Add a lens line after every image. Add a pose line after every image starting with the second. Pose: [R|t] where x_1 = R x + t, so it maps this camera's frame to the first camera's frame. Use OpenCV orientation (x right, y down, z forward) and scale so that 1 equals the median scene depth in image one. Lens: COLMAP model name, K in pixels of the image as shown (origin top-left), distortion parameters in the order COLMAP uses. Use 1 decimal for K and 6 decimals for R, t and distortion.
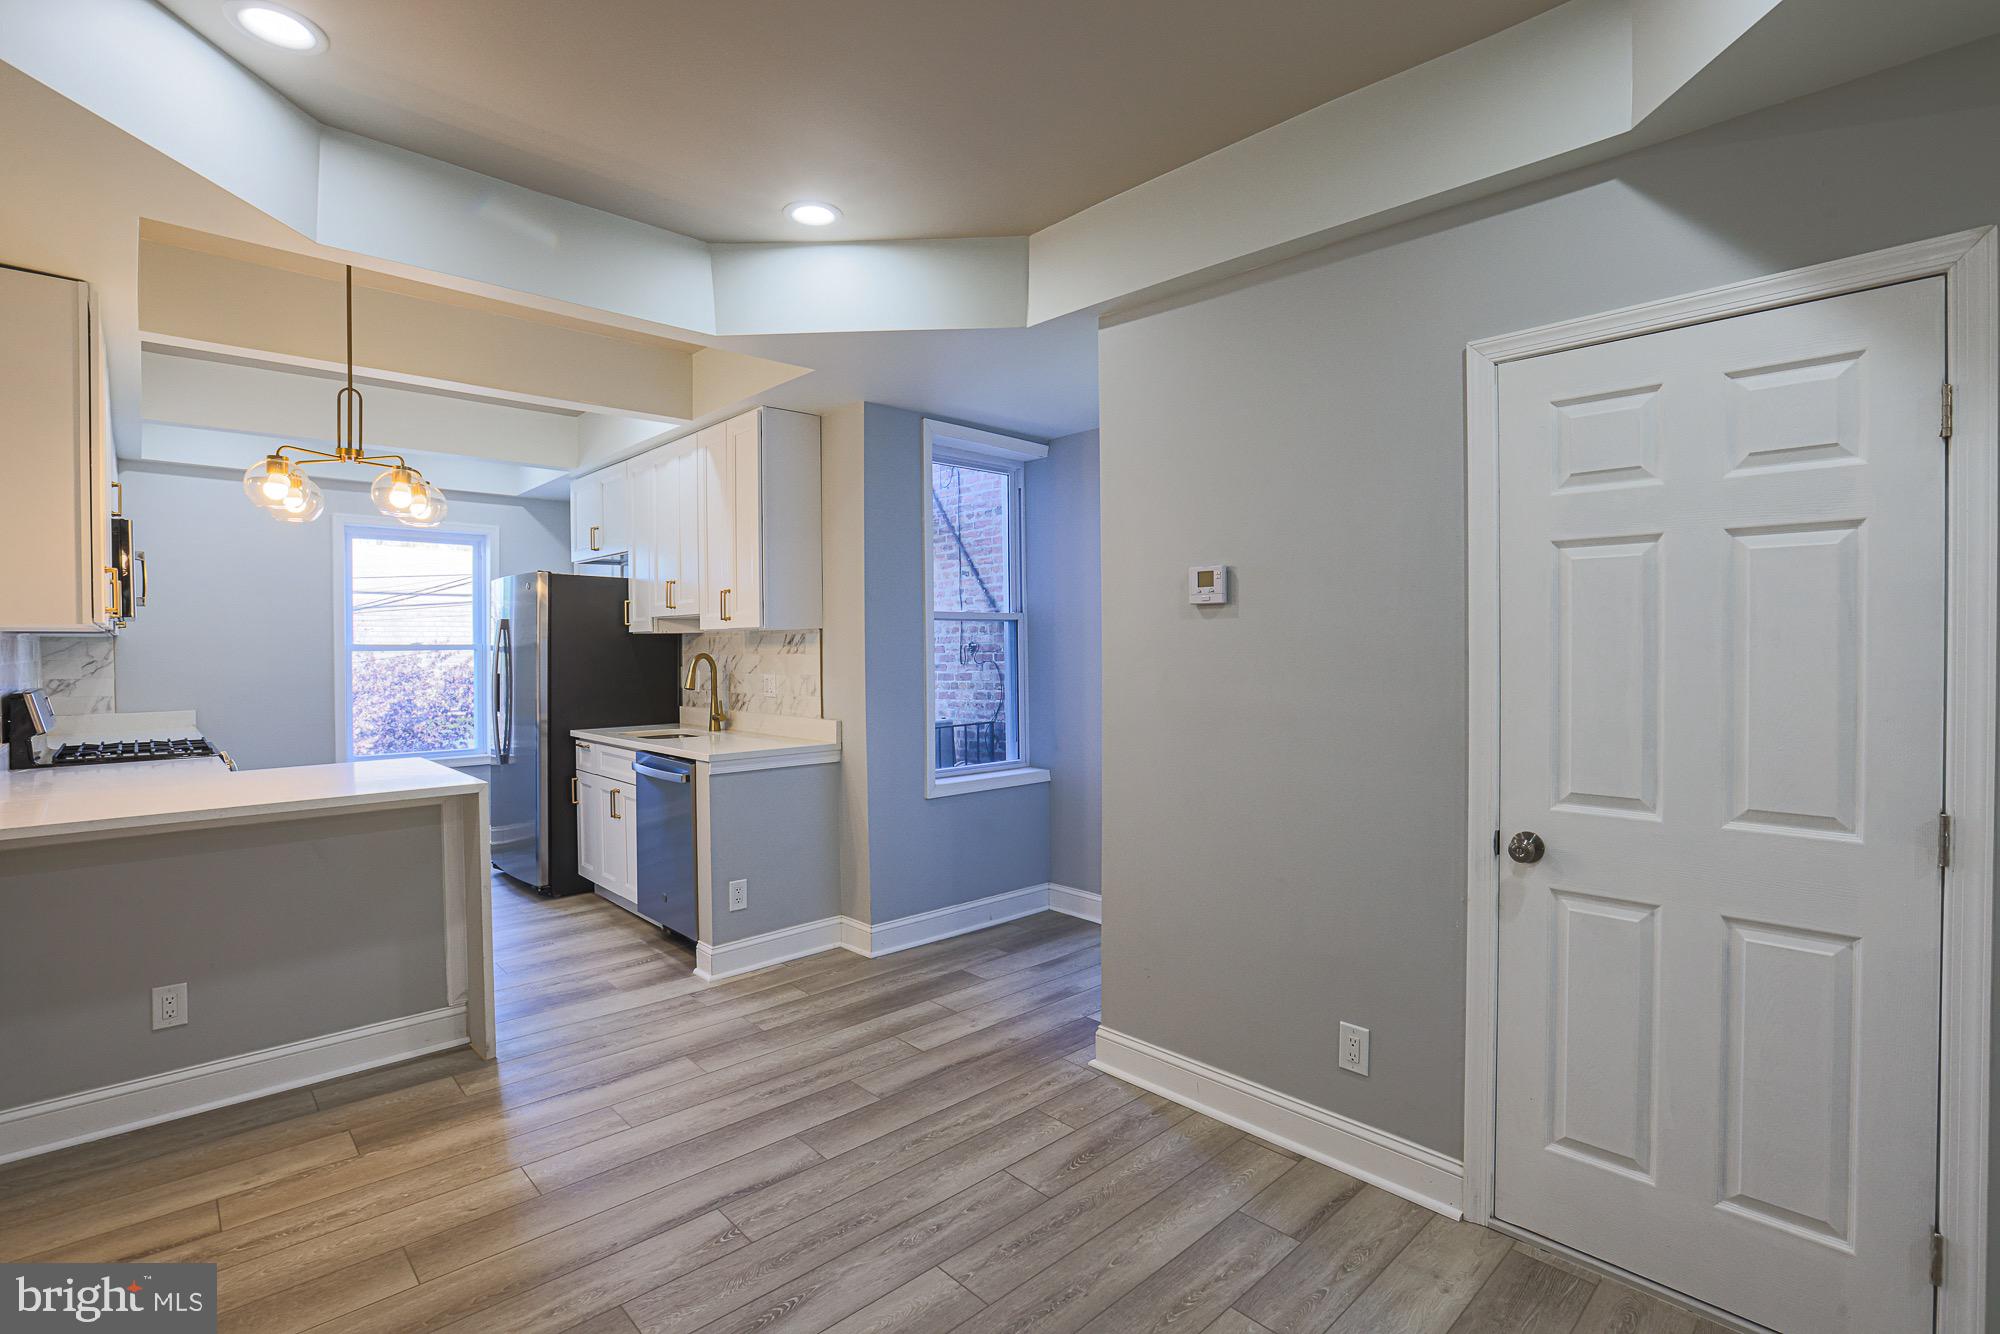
lens RADIAL K [[955.1, 0, 1038.7], [0, 955.1, 658.8], [0, 0, 1]] dist [-0.054010, 0.017636]
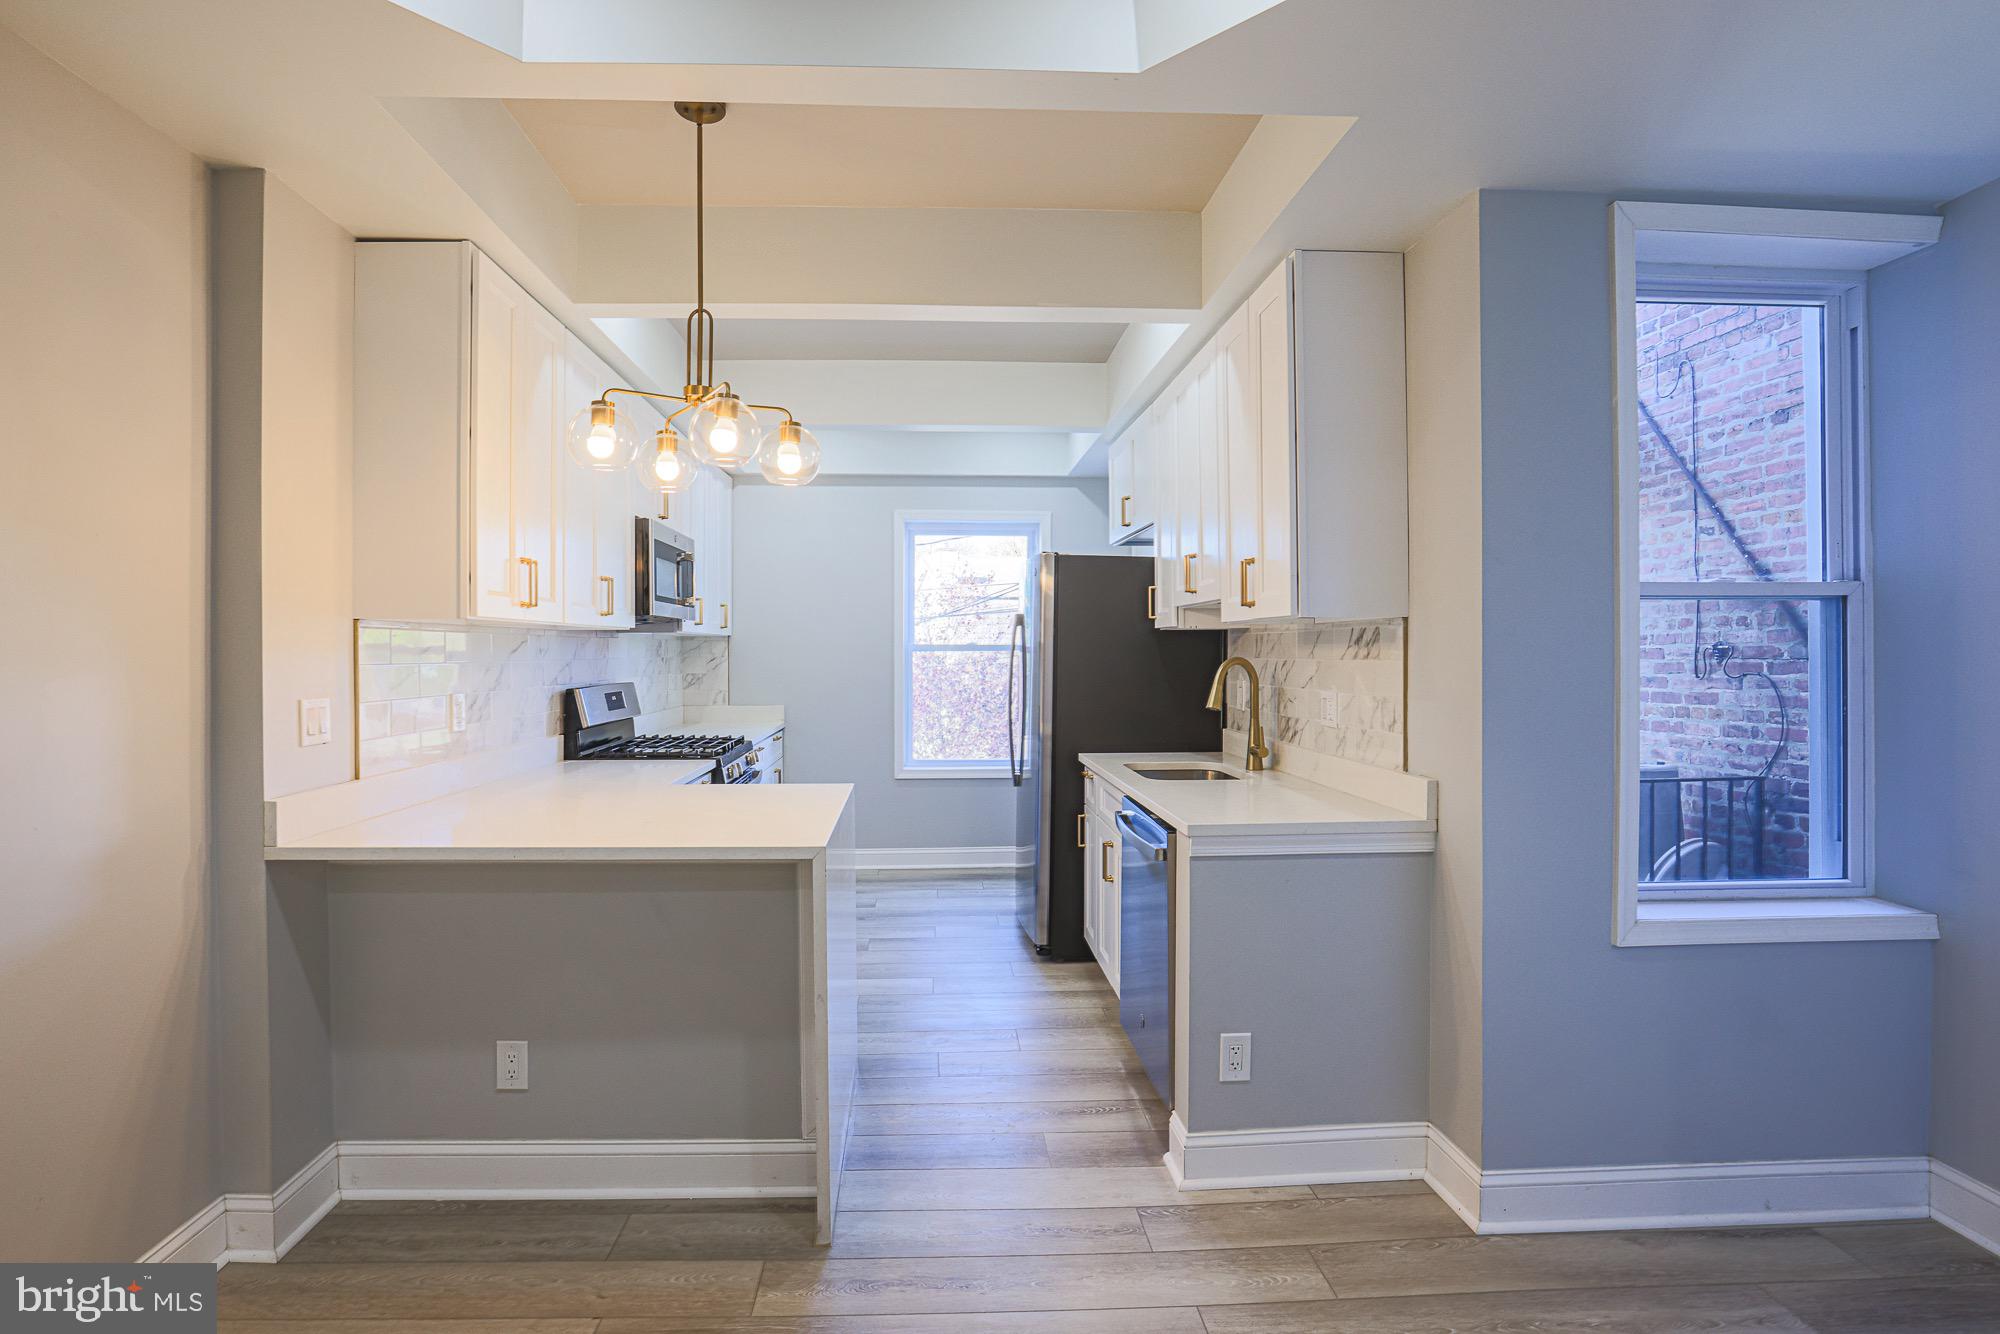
lens RADIAL K [[955.1, 0, 933.5], [0, 955.1, 656.3], [0, 0, 1]] dist [-0.054010, 0.017636]
pose [[0.722160, 0.010005, -0.691654, -0.041054], [-0.013019, 0.999915, 0.000871, -0.004829], [0.691604, 0.008376, 0.722229, 0.410217]]
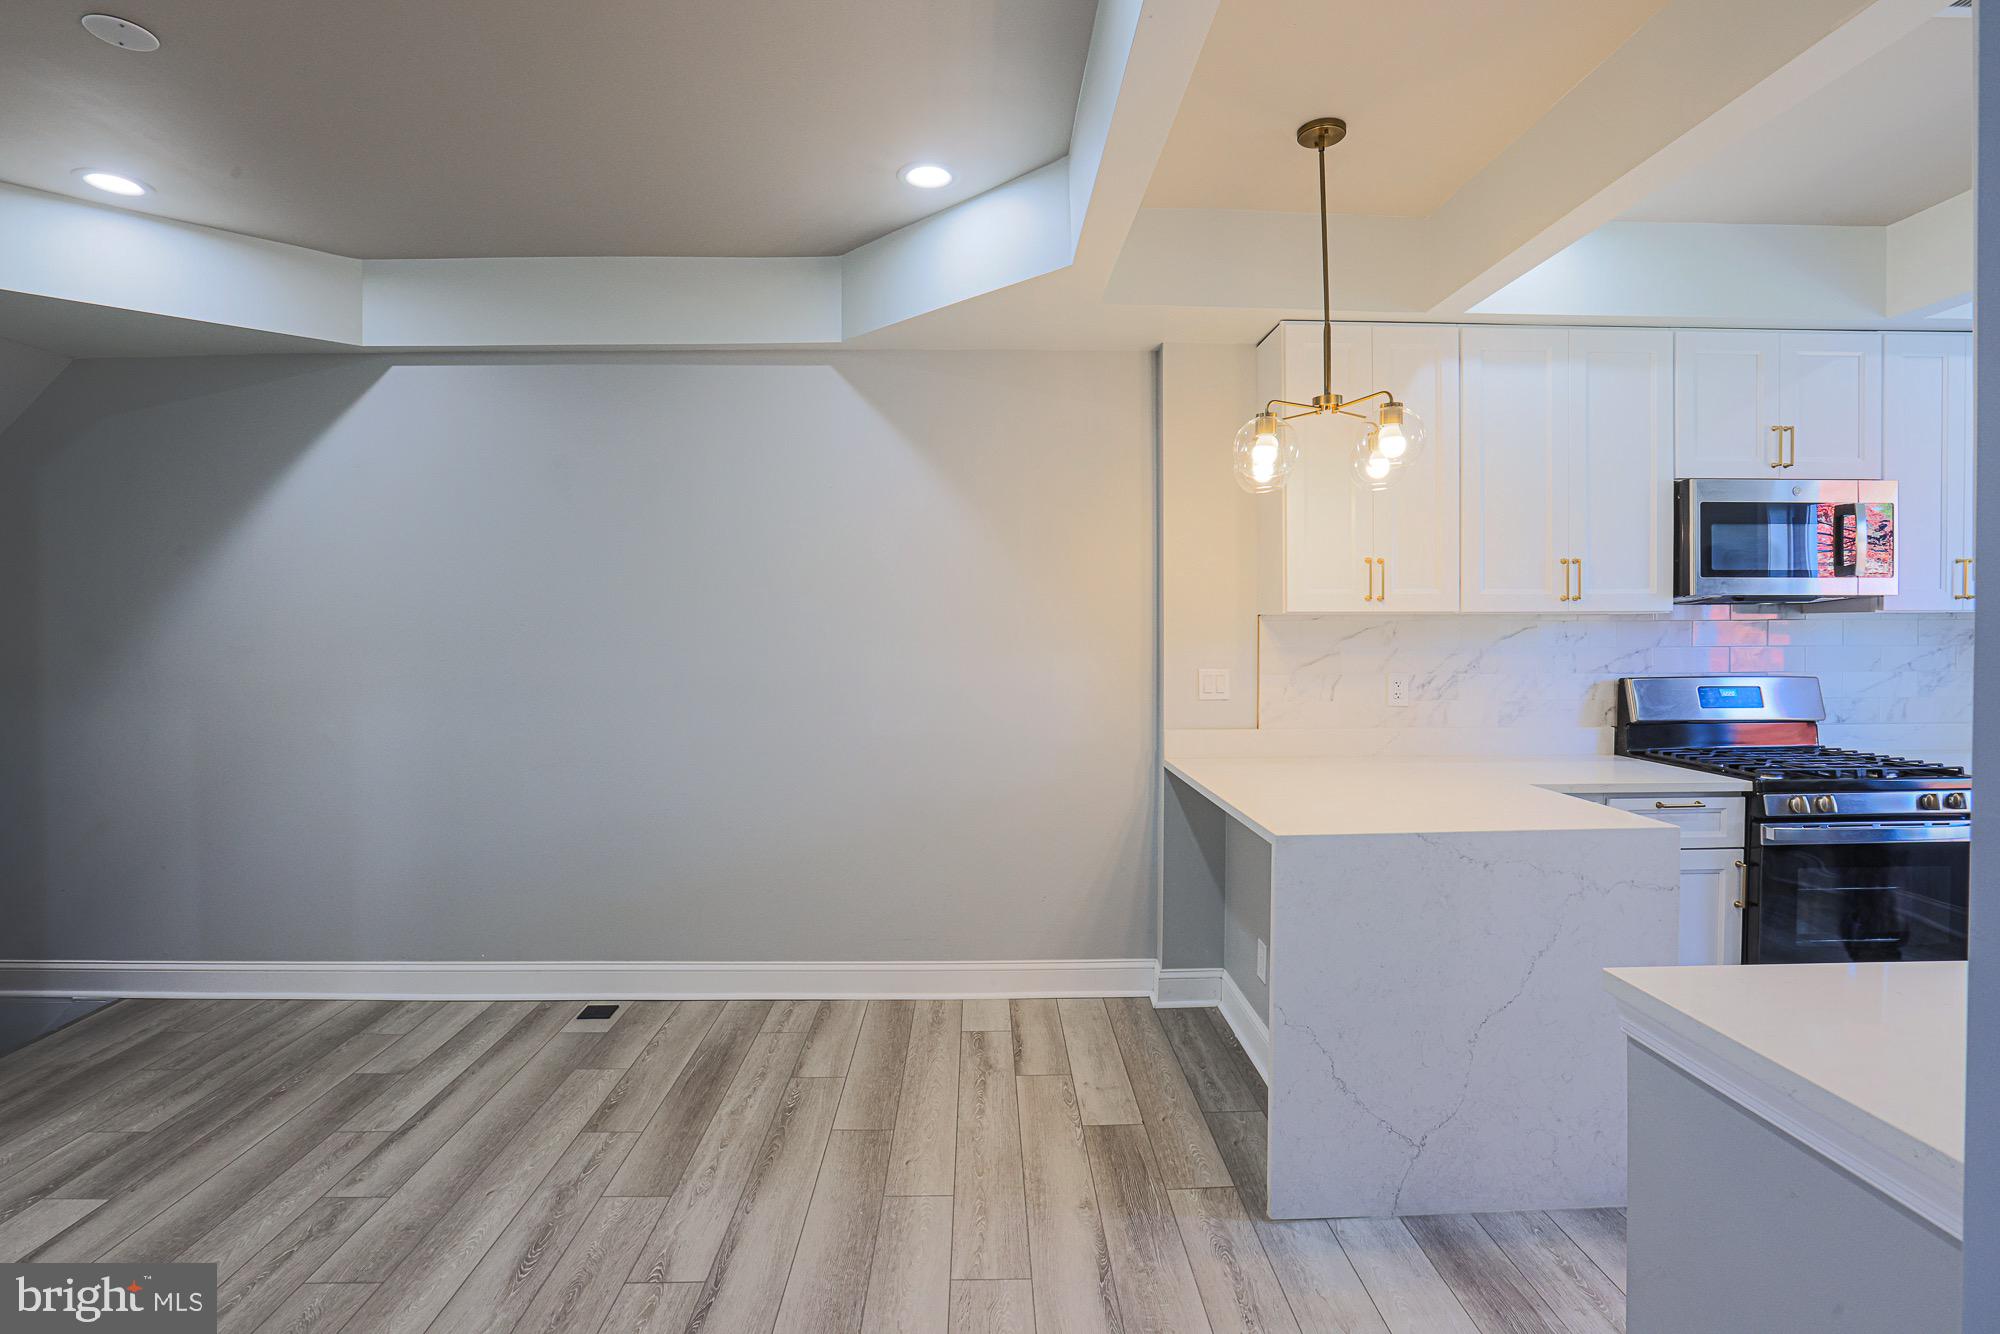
lens RADIAL K [[955.1, 0, 1024.7], [0, 955.1, 629.9], [0, 0, 1]] dist [-0.054010, 0.017636]
pose [[-0.694391, 0.015465, -0.719432, 0.038607], [-0.004028, 0.999670, 0.025377, -0.028651], [0.719587, 0.020519, -0.694100, 1.002831]]
